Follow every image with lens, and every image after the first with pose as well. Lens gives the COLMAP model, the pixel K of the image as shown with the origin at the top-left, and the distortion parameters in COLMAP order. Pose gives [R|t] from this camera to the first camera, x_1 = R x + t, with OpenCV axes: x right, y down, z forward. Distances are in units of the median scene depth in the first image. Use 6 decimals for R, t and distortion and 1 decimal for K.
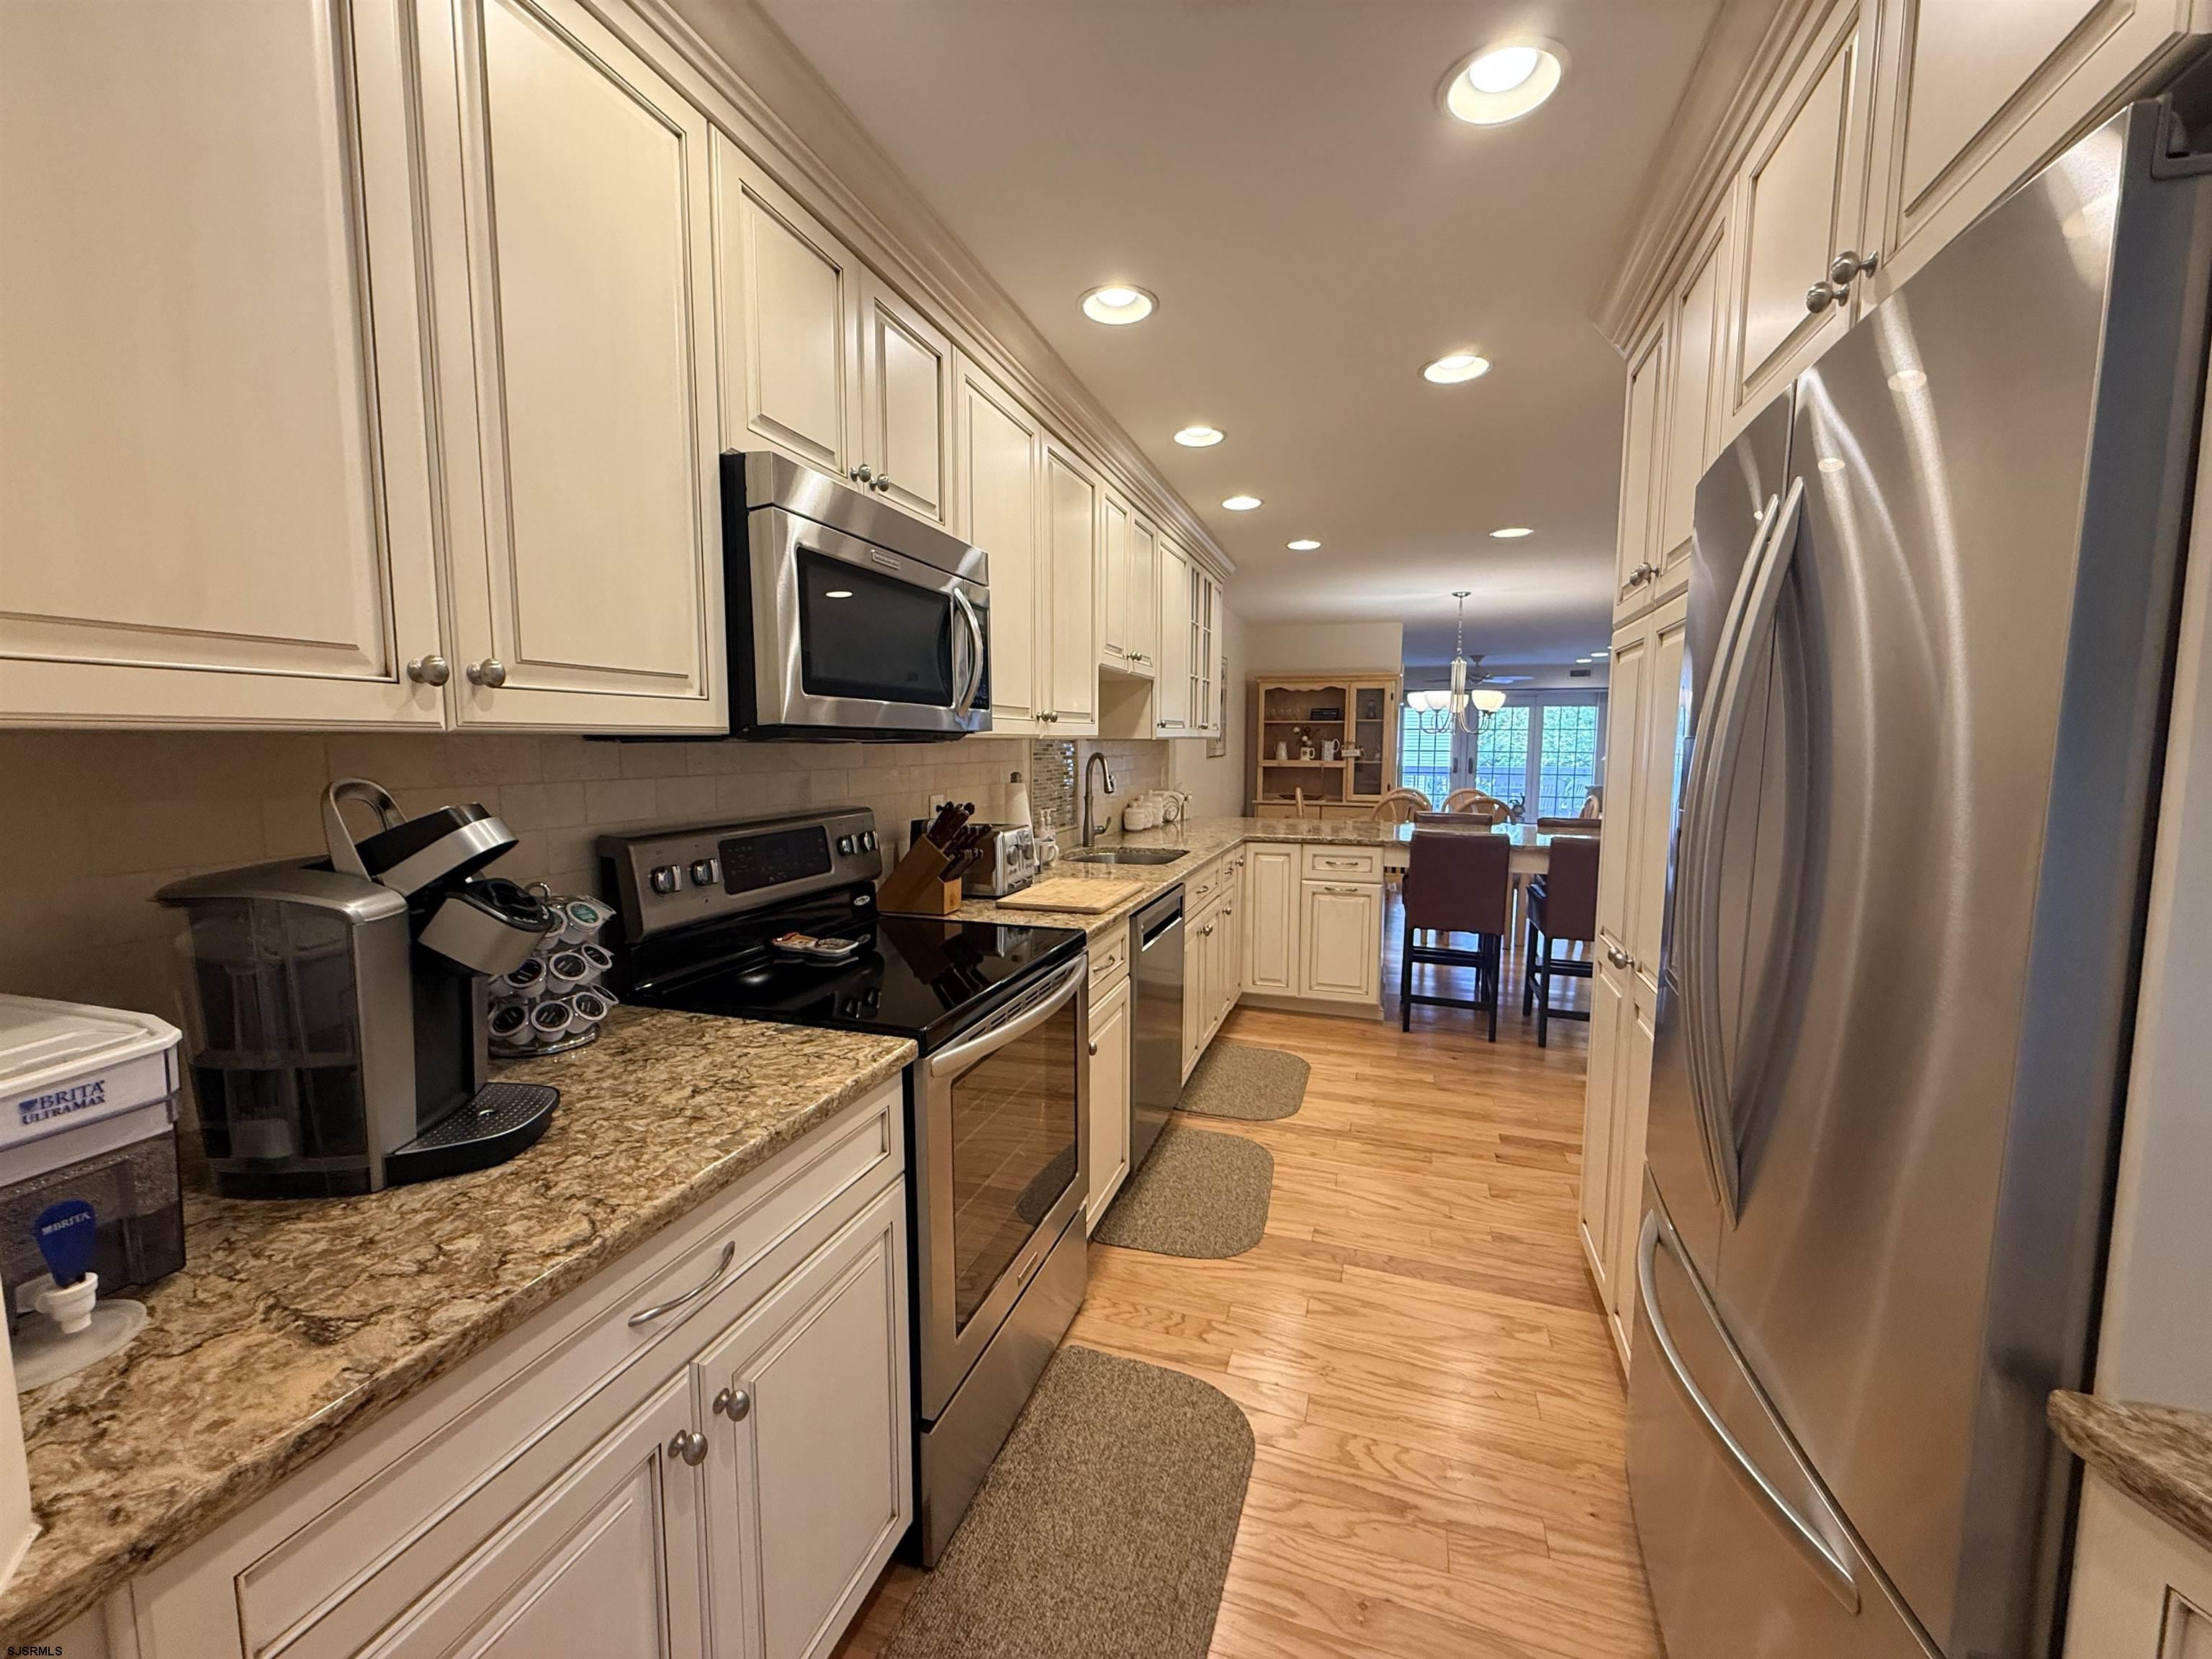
lens RADIAL K [[878.5, 0, 1099.2], [0, 878.5, 829.2], [0, 0, 1]] dist [-0.000020, -0.000006]
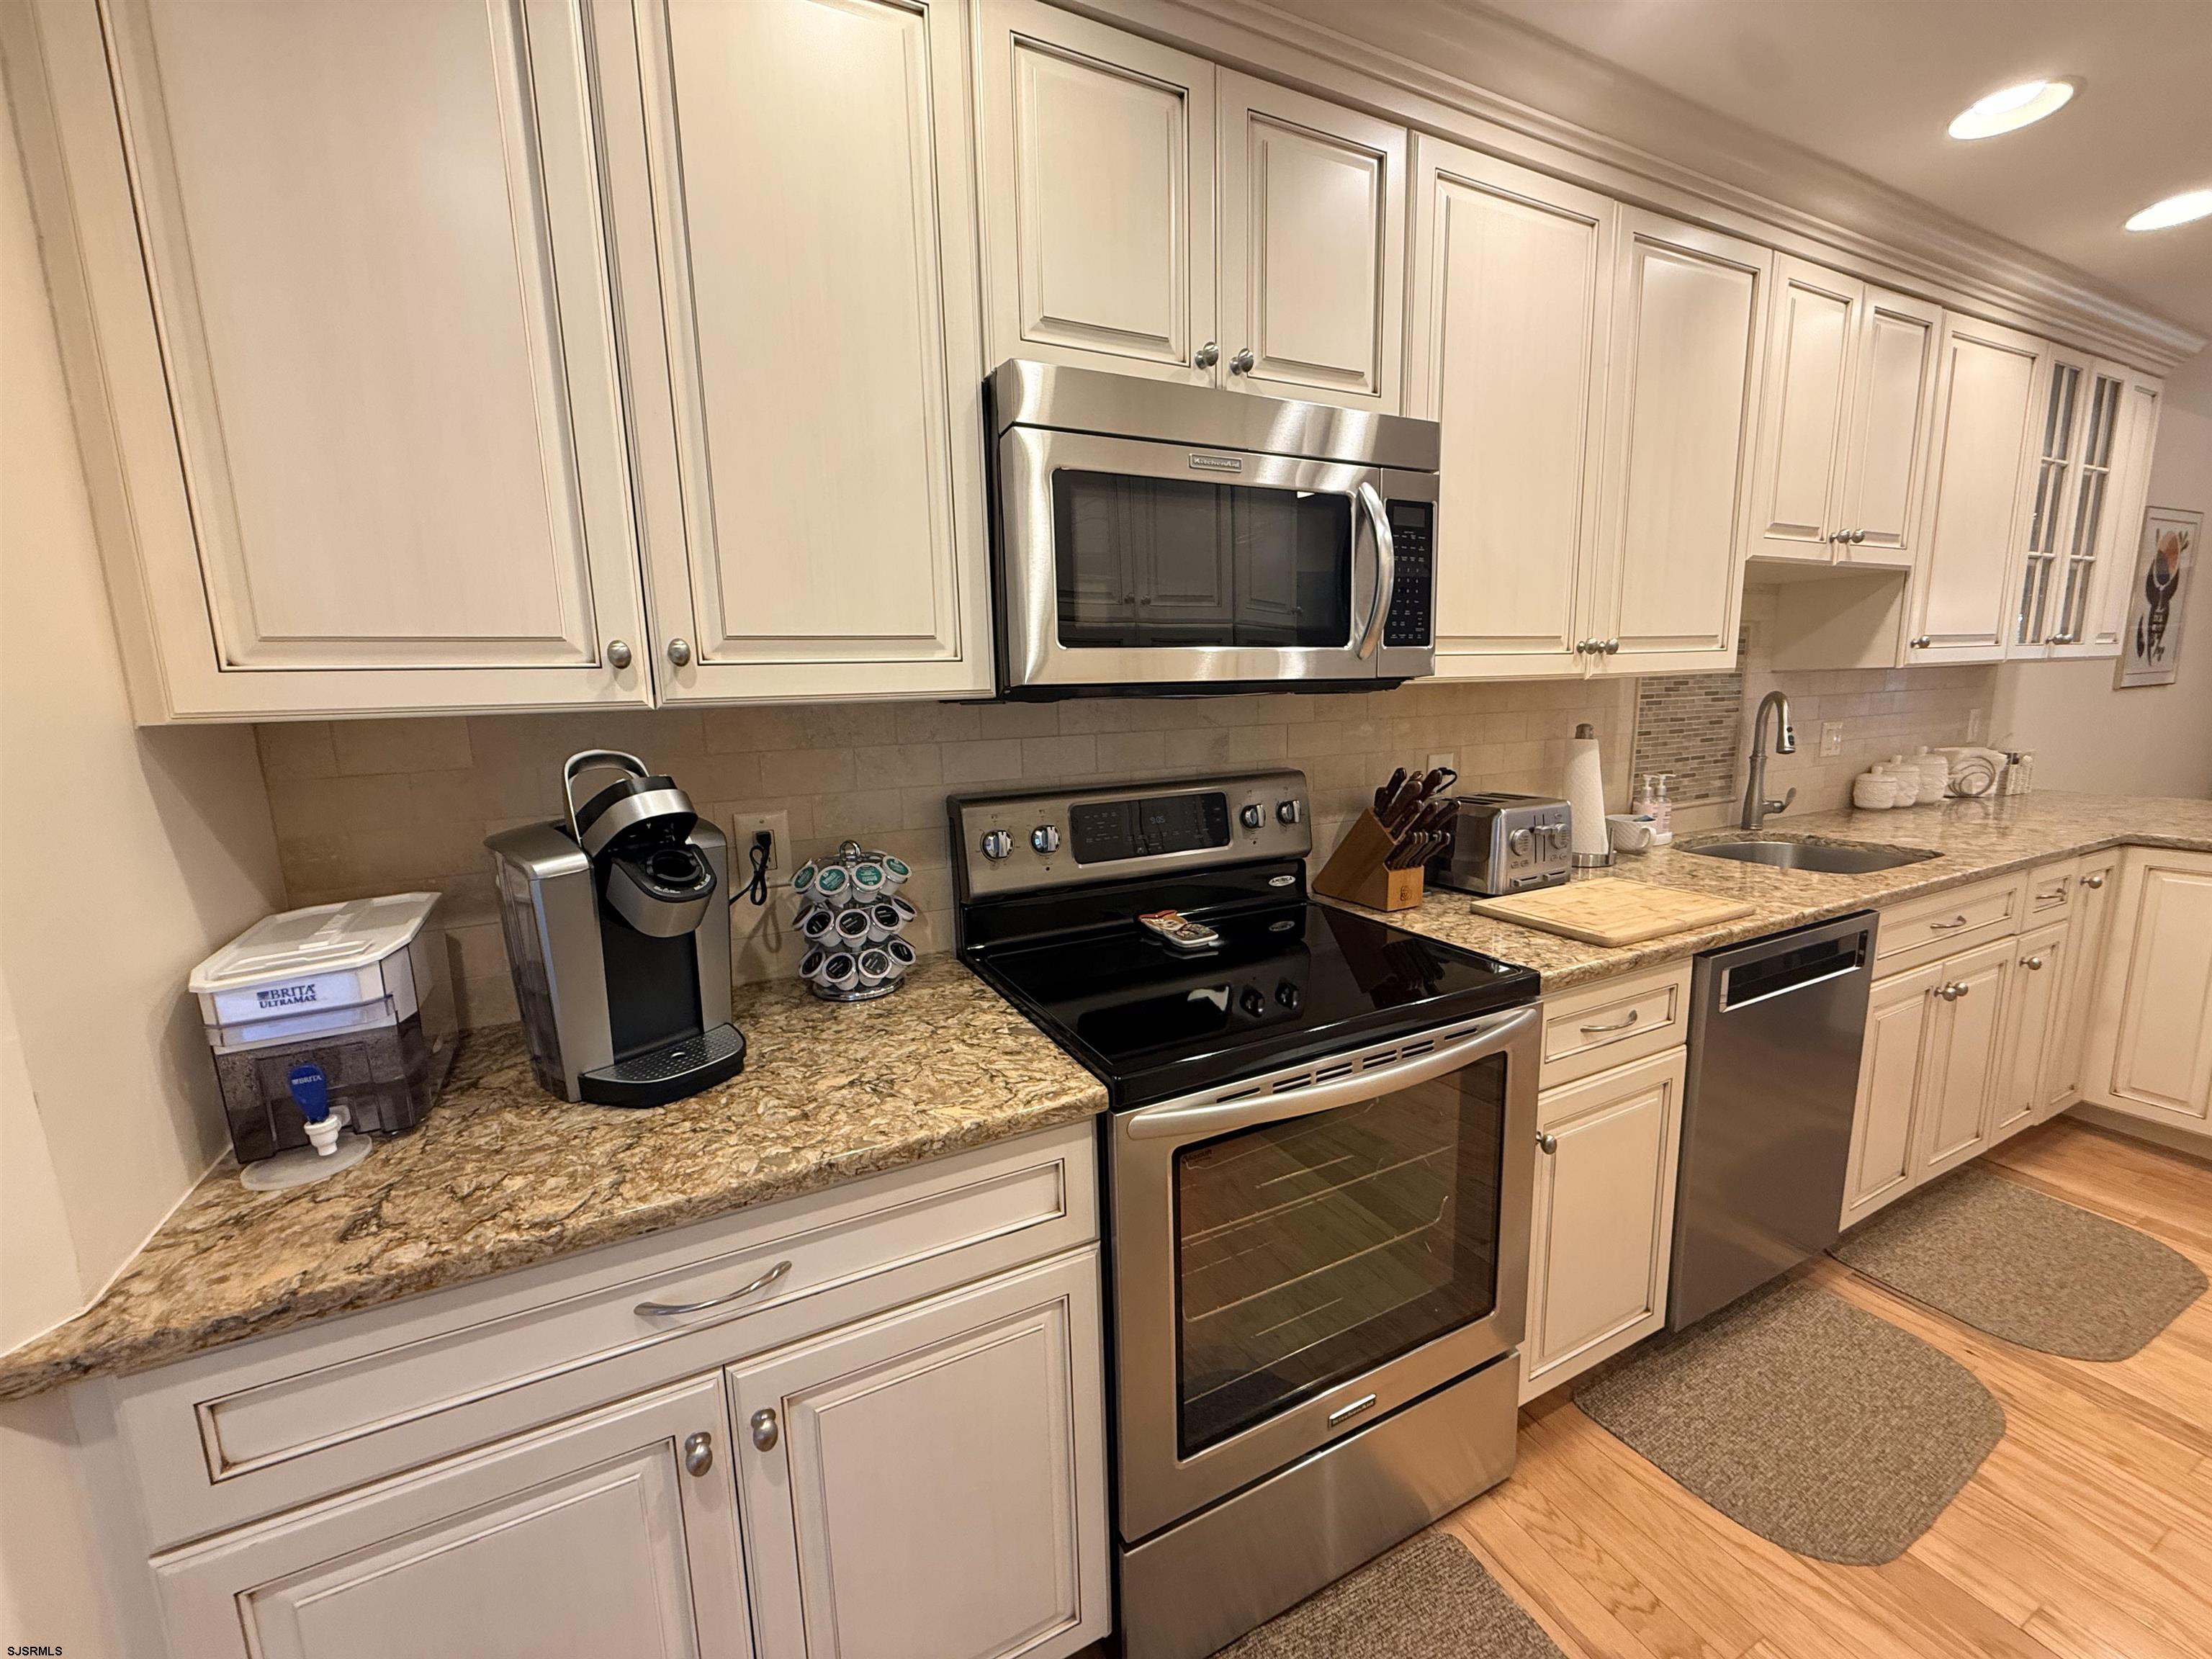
lens RADIAL K [[878.5, 0, 1099.2], [0, 878.5, 829.2], [0, 0, 1]] dist [-0.000020, -0.000006]
pose [[0.704927, 0.094679, -0.702932, 0.214001], [-0.042445, 0.994906, 0.091440, -0.041964], [0.708009, -0.034623, 0.705355, 0.302134]]
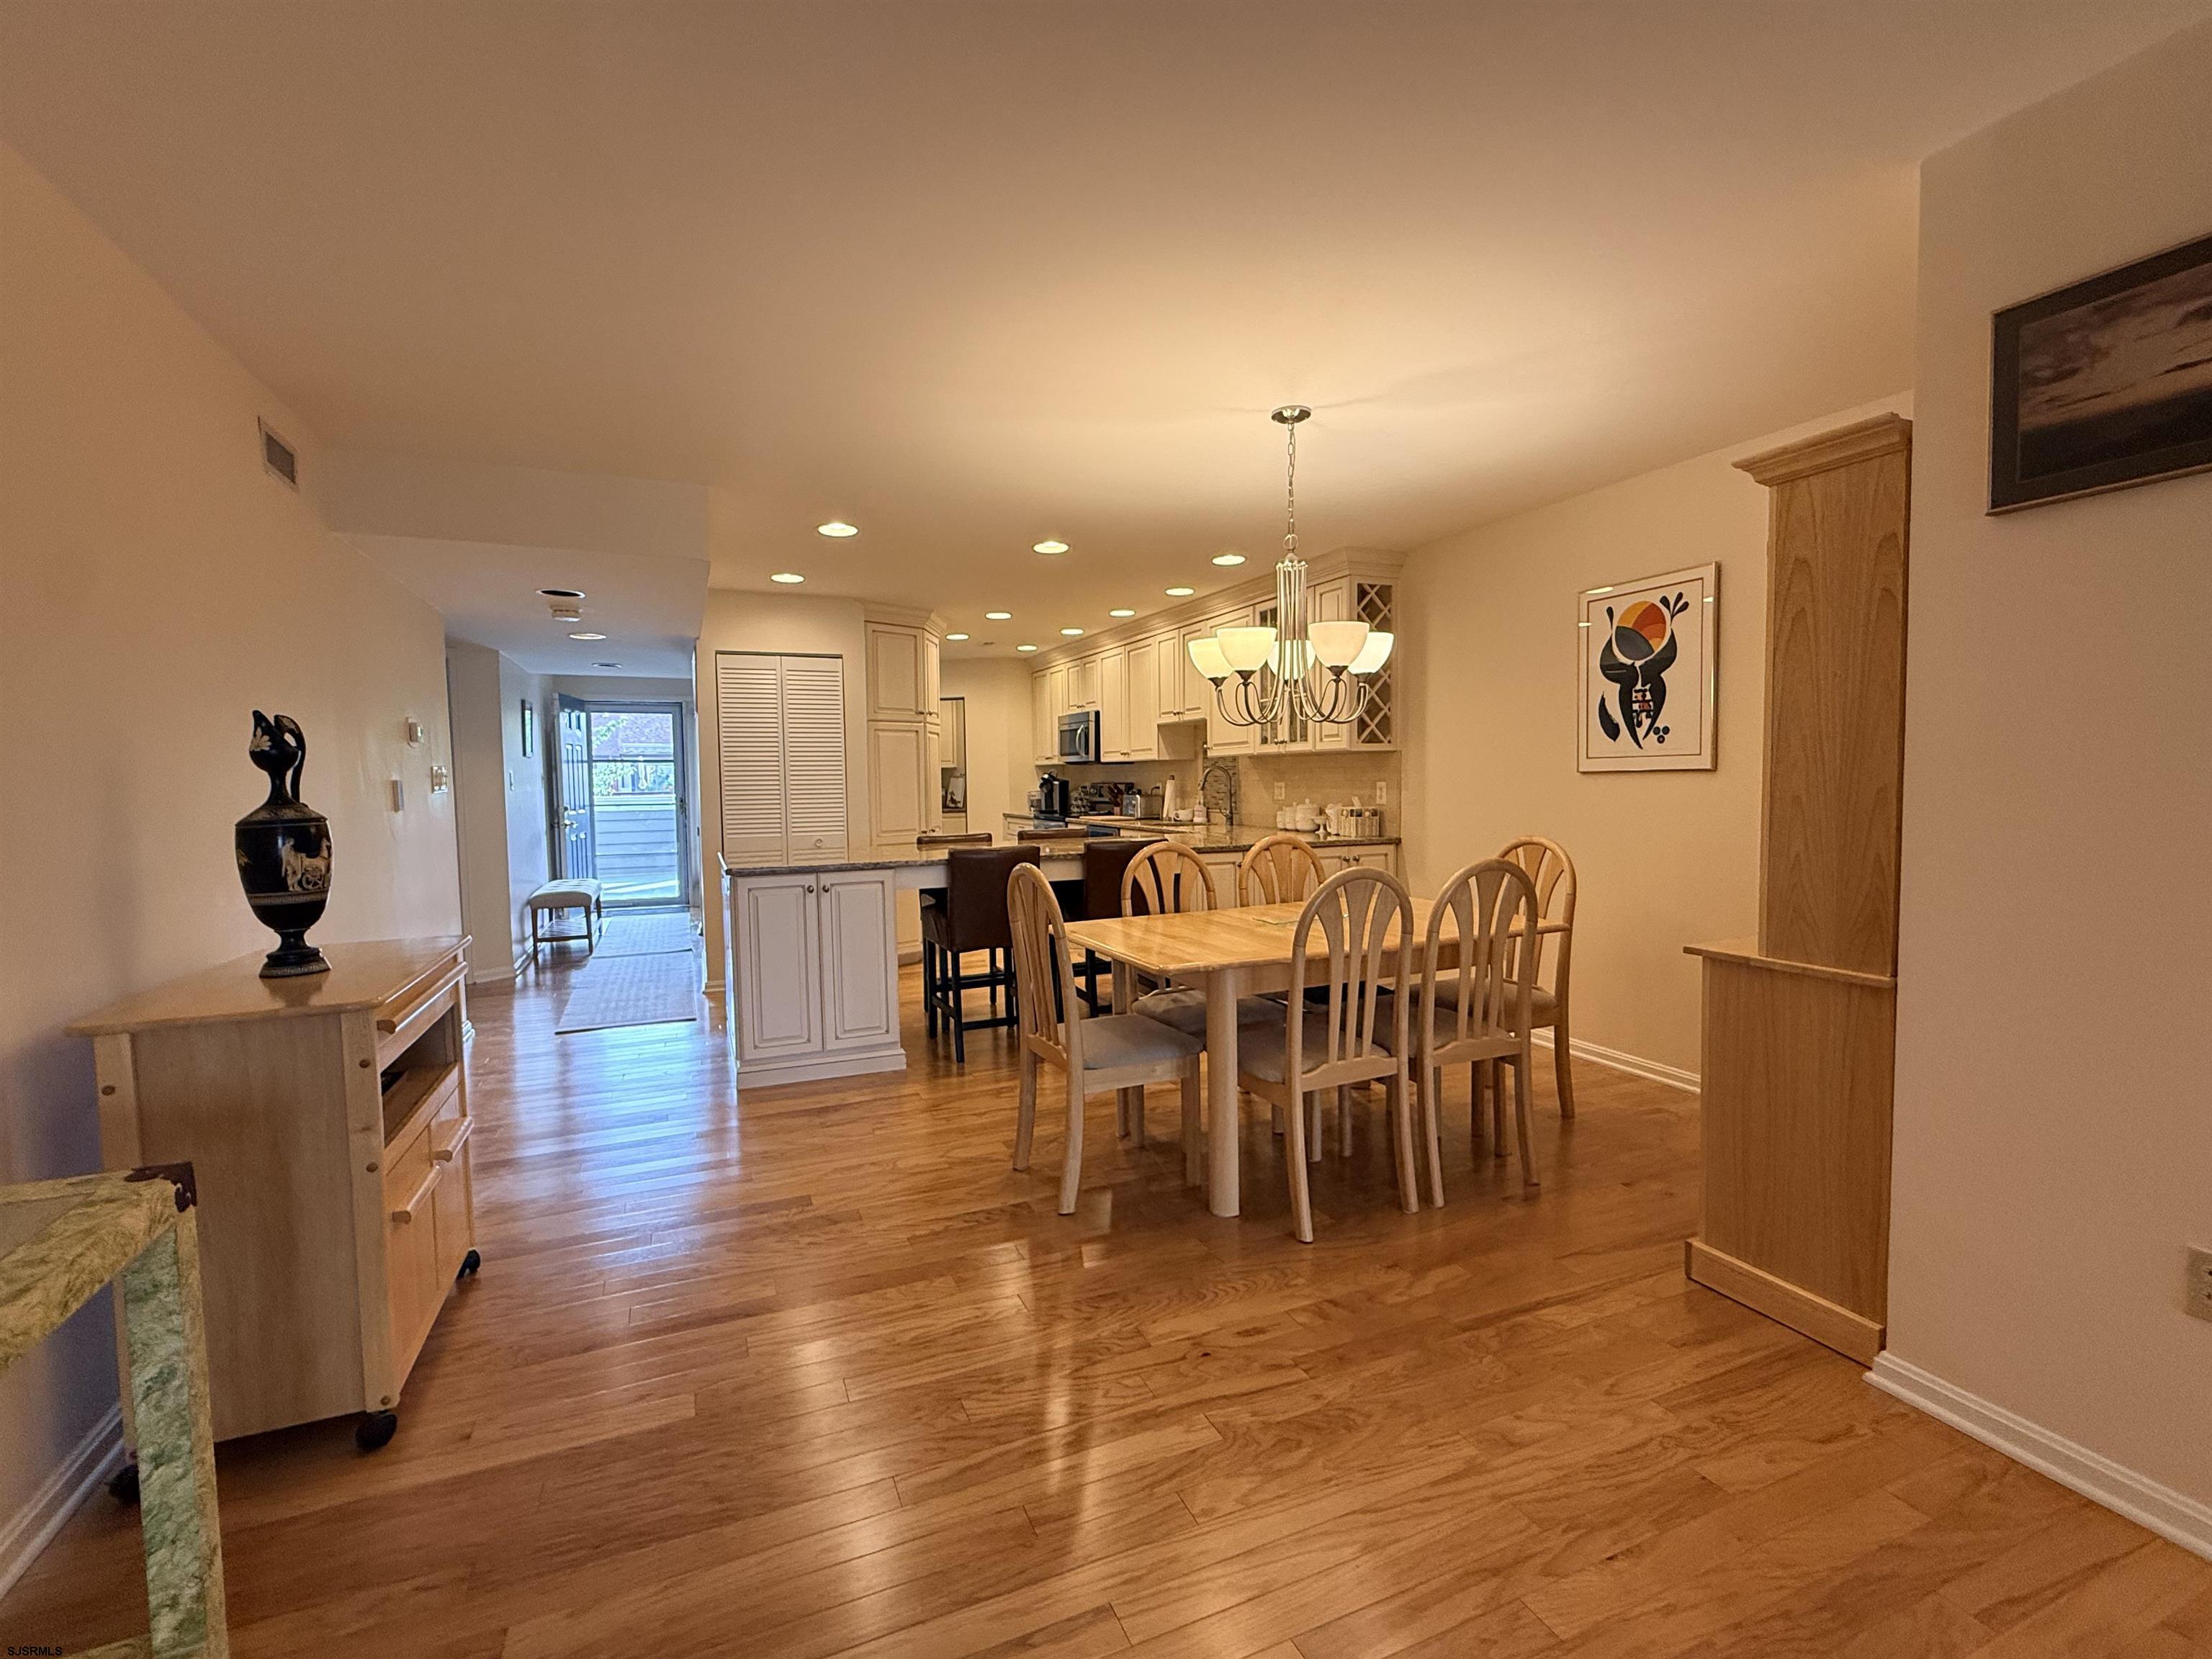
lens RADIAL K [[990.3, 0, 1105.0], [0, 990.3, 830.0], [0, 0, 1]] dist [-0.000988, -0.000544]
pose [[-0.745765, 0.043939, -0.664759, 2.585958], [-0.055455, 0.990266, 0.127667, -0.361139], [0.663898, 0.132074, -0.736068, 4.171073]]
